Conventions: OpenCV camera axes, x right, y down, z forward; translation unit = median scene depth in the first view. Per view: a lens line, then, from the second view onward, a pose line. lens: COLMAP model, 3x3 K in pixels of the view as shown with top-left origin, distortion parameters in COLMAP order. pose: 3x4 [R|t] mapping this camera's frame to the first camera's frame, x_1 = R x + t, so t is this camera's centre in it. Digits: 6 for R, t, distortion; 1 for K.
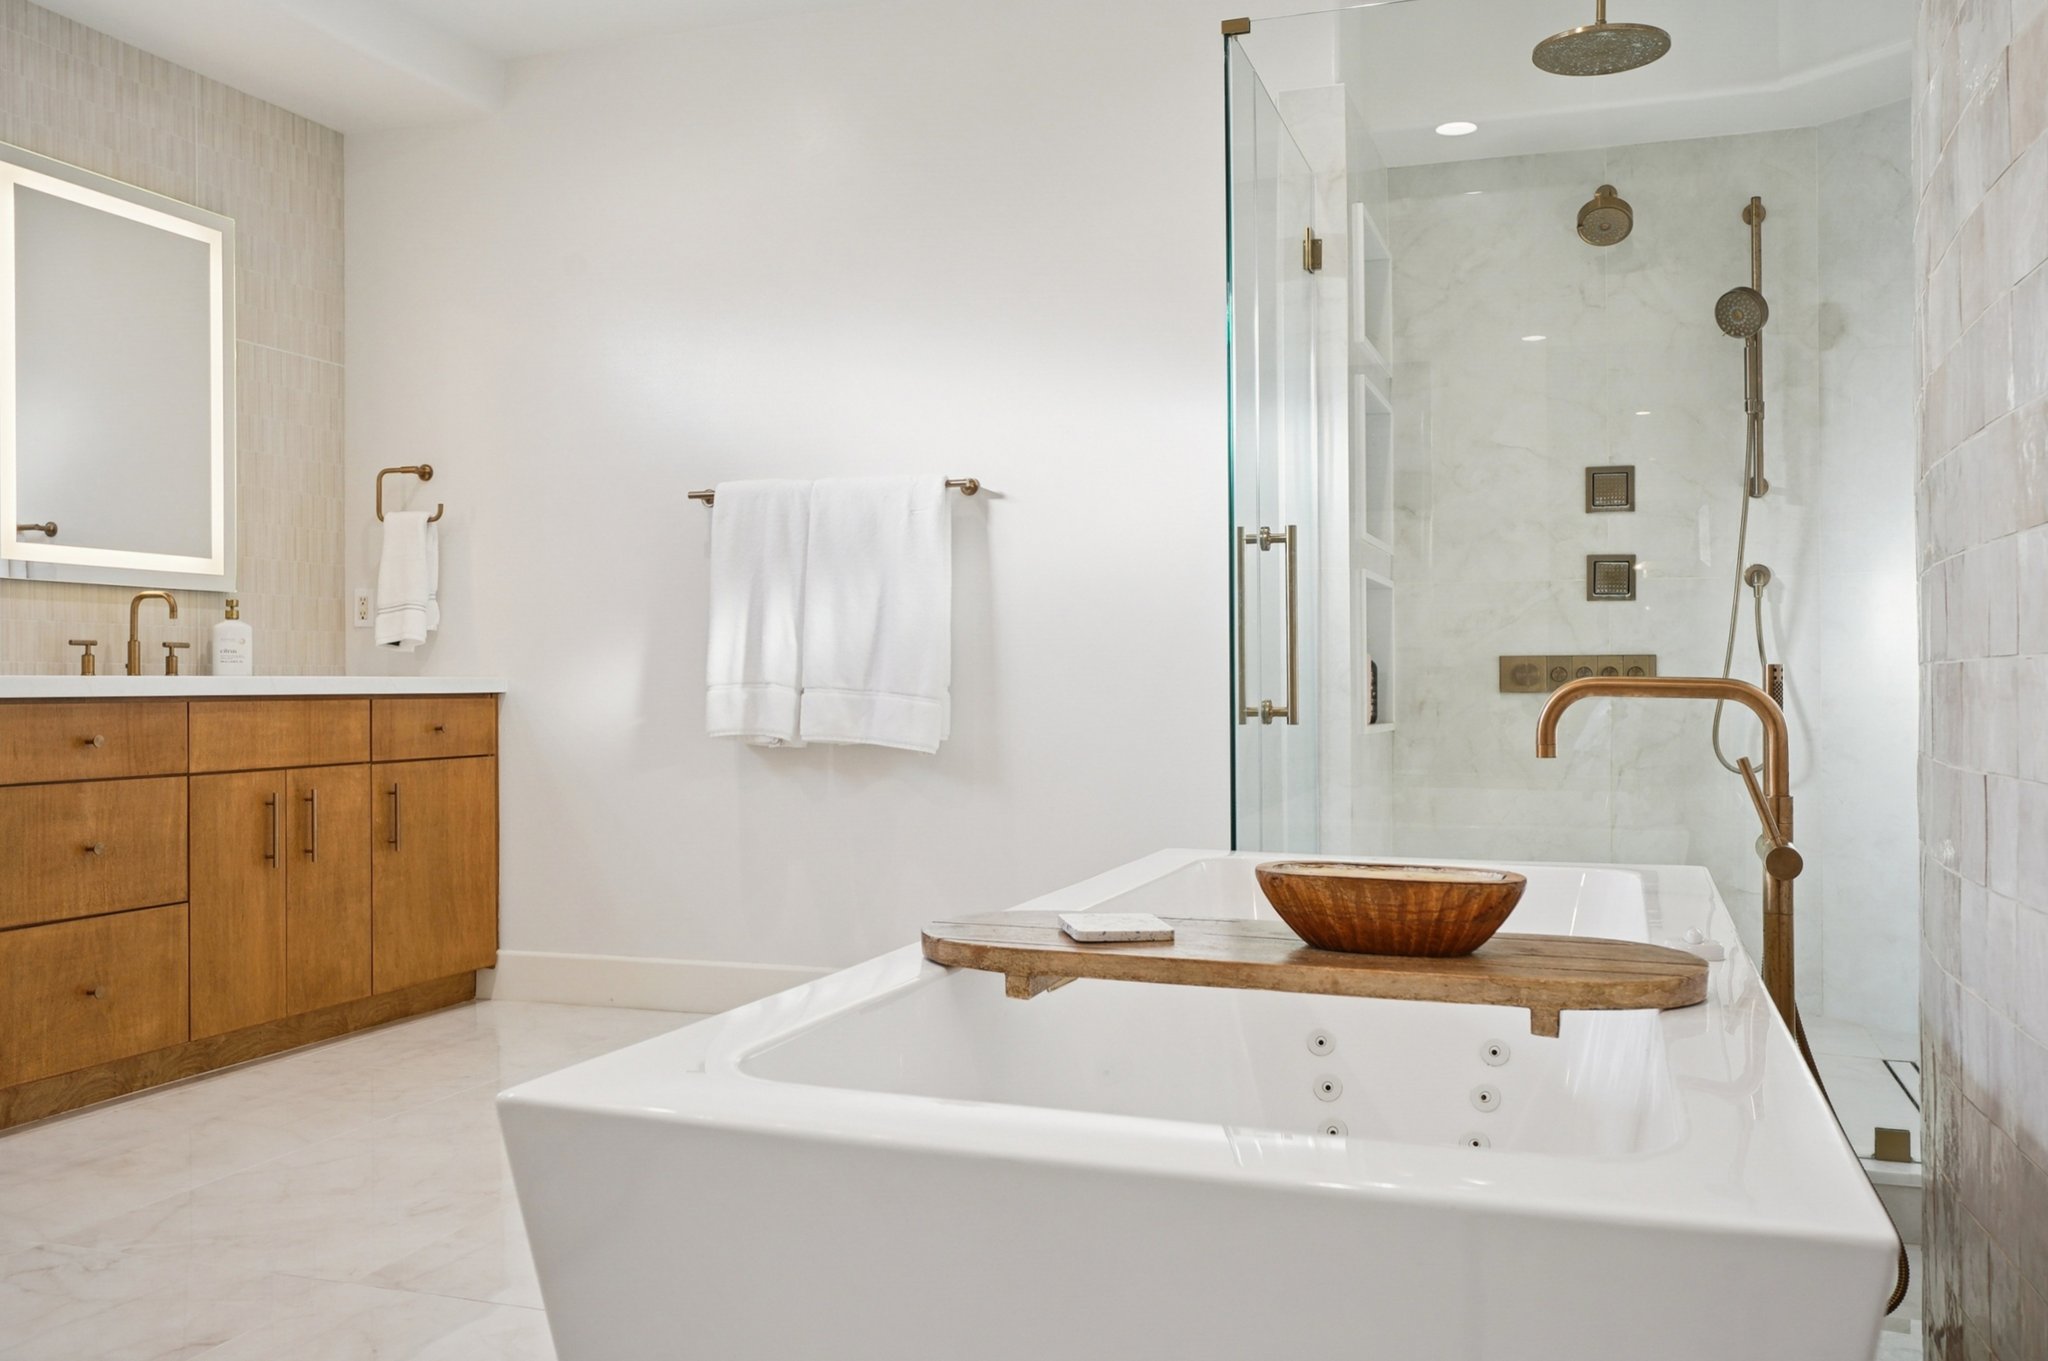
lens RADIAL K [[1713.2, 0, 1024.0], [0, 1713.2, 680.5], [0, 0, 1]] dist [-0.053916, 0.091804]
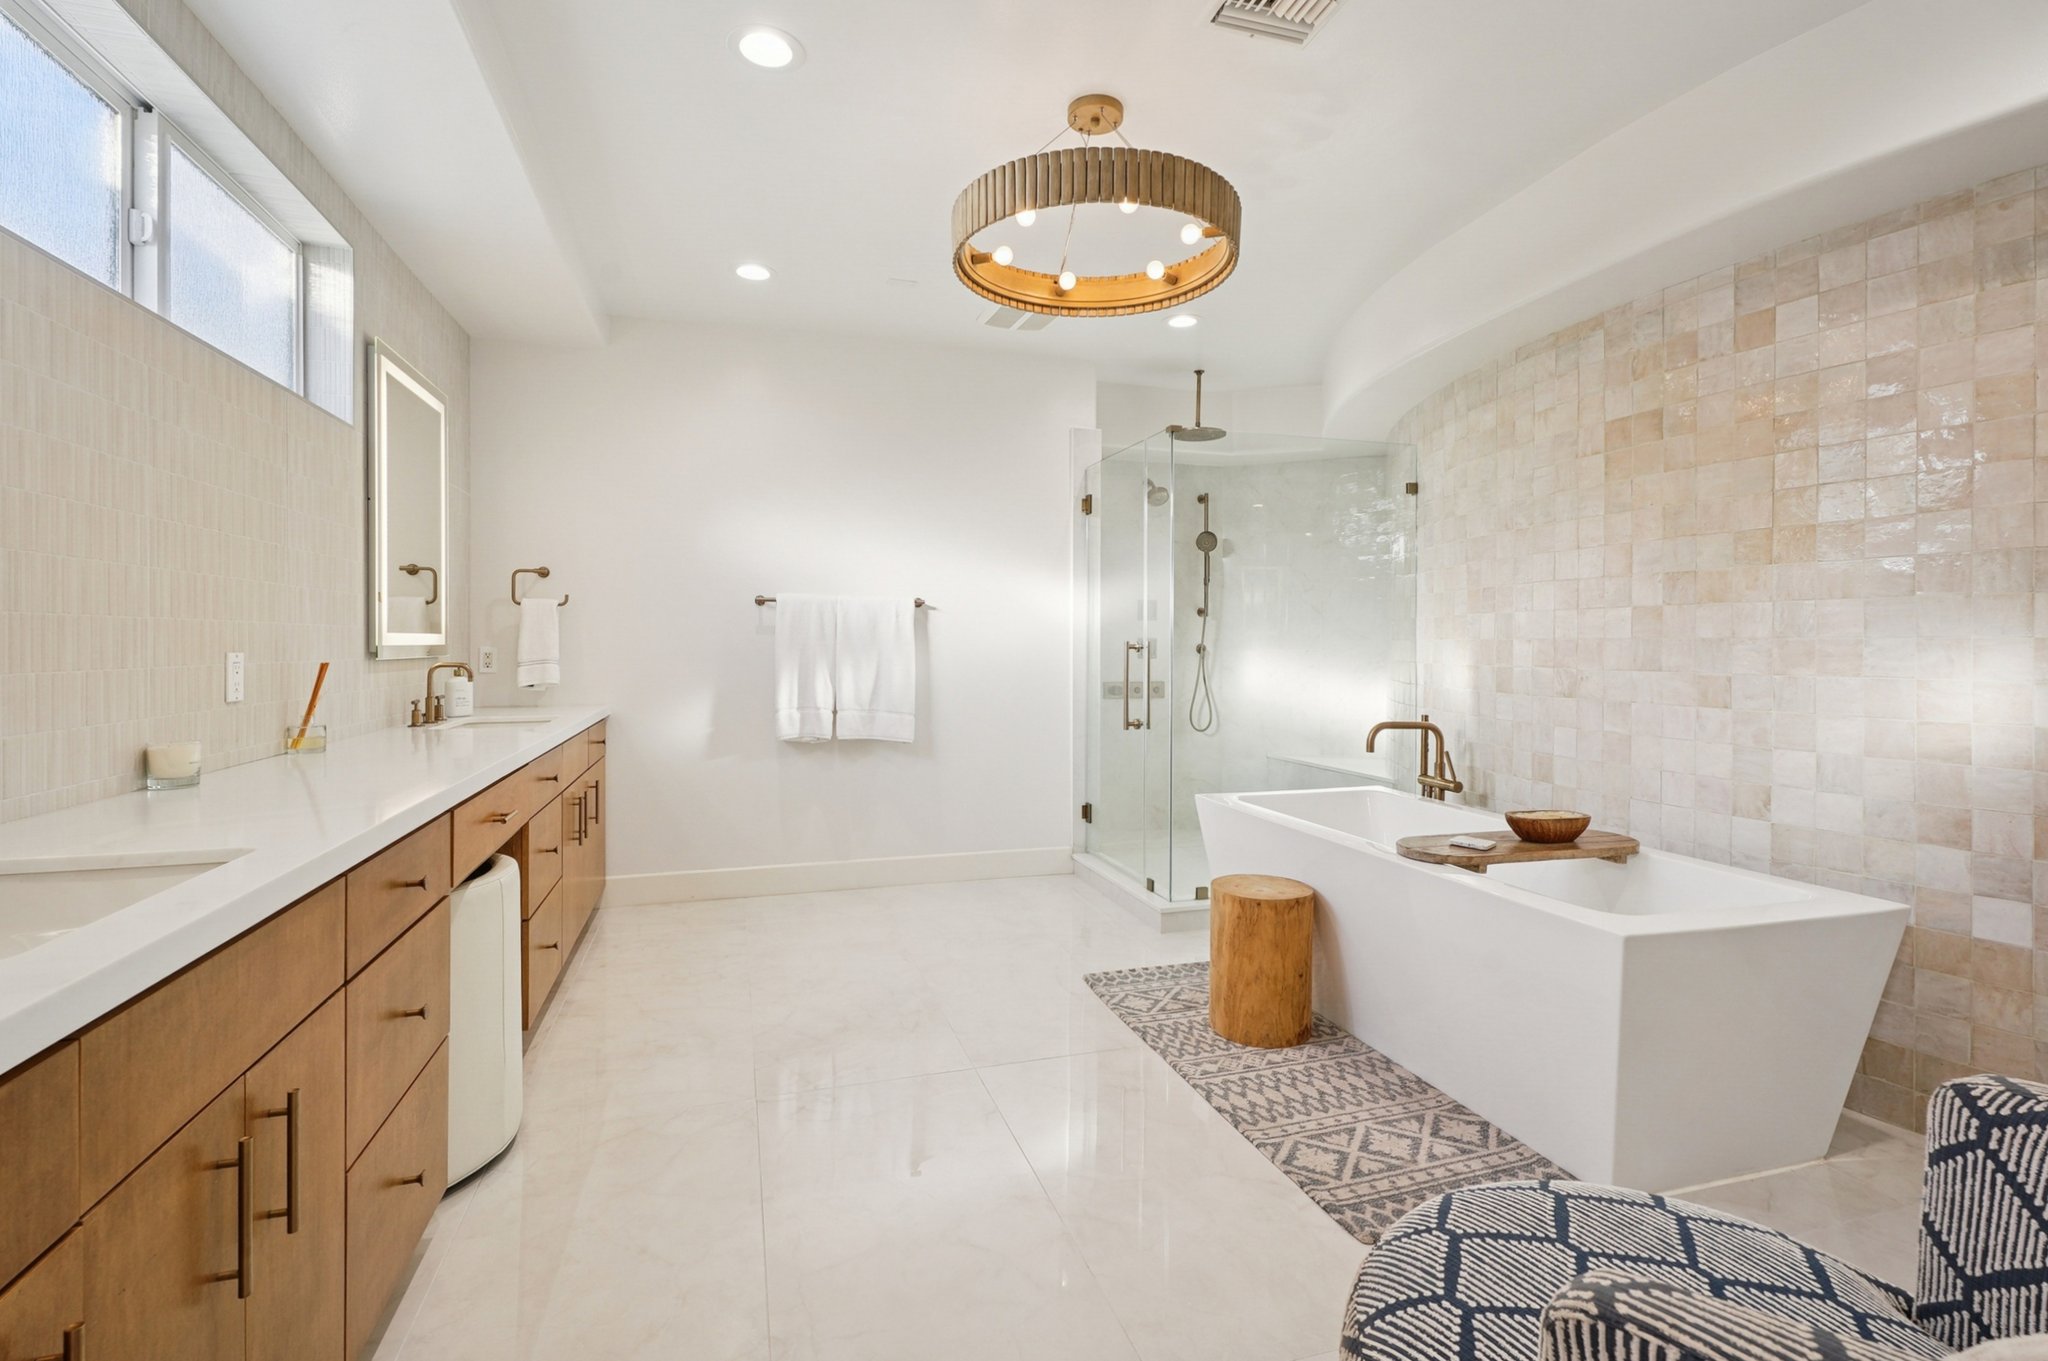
lens RADIAL K [[928.3, 0, 1020.3], [0, 928.3, 655.1], [0, 0, 1]] dist [0.000248, -0.000156]
pose [[0.810335, -0.002210, 0.585963, -0.560701], [-0.006631, 0.999894, 0.012942, -0.069583], [-0.585929, -0.014373, 0.810235, 0.081877]]
